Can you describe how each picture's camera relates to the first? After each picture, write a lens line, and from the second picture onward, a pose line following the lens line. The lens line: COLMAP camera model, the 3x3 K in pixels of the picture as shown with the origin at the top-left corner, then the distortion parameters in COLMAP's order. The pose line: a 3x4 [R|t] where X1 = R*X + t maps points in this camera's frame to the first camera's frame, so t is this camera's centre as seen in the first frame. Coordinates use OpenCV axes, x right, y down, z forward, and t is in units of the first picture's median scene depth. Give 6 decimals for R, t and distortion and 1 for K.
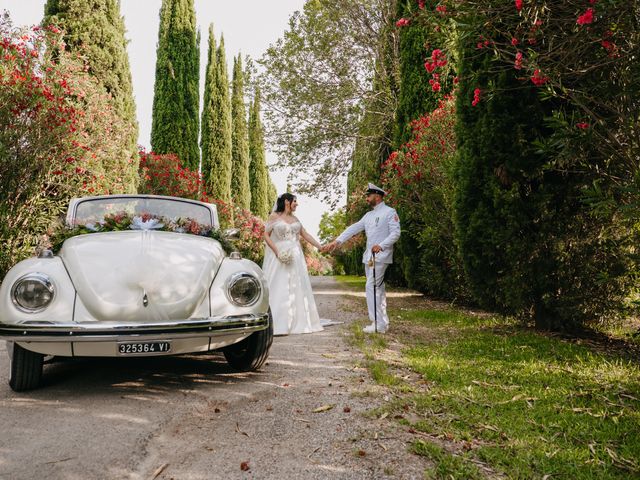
lens RADIAL K [[472.8, 0, 320.0], [0, 472.8, 240.0], [0, 0, 1]] dist [-0.003863, -0.002889]
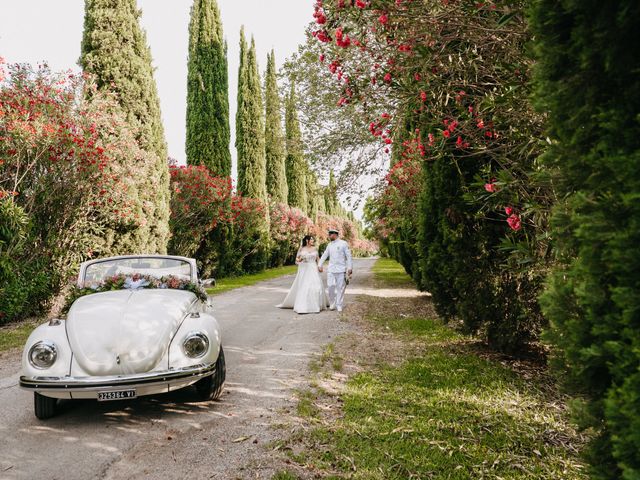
lens RADIAL K [[472.8, 0, 320.0], [0, 472.8, 240.0], [0, 0, 1]] dist [-0.003863, -0.002889]
pose [[0.993728, -0.026185, -0.108713, 0.091221], [0.030983, 0.998608, 0.042676, -0.063458], [0.107444, -0.045777, 0.993157, -0.073765]]
